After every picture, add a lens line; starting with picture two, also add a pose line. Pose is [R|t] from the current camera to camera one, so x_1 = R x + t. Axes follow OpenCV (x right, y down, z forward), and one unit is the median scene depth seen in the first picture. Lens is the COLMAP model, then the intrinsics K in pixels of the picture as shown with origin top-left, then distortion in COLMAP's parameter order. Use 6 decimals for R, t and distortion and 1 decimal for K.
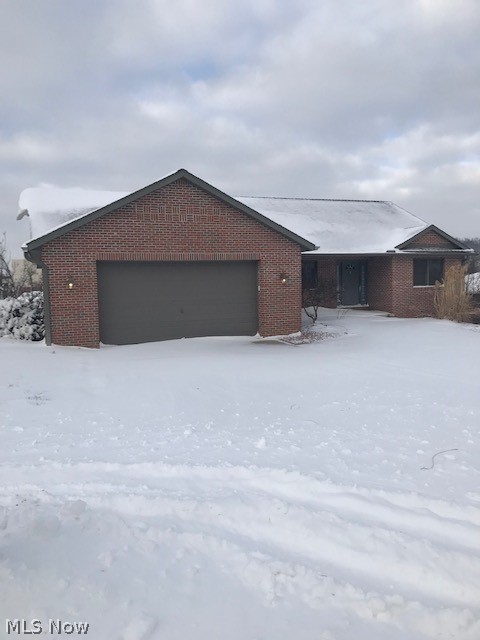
lens RADIAL K [[524.4, 0, 238.6], [0, 524.4, 322.9], [0, 0, 1]] dist [0.023284, -0.001466]
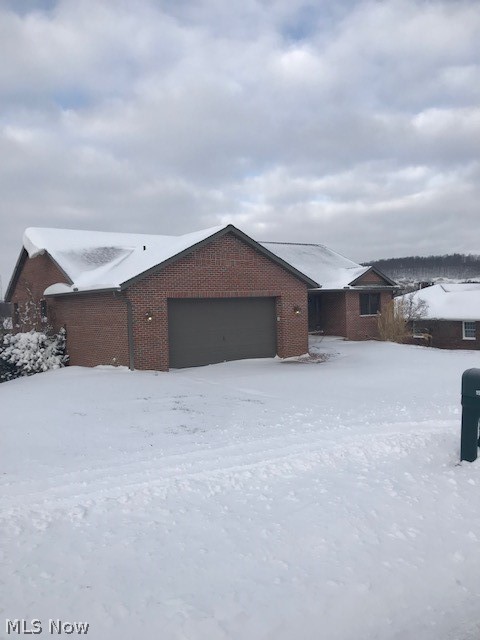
lens RADIAL K [[524.4, 0, 241.4], [0, 524.4, 318.1], [0, 0, 1]] dist [0.023284, -0.001466]
pose [[0.965087, -0.013940, 0.261558, -0.266105], [0.030641, 0.997735, -0.059885, 0.002536], [-0.260131, 0.065809, 0.963328, -0.123039]]
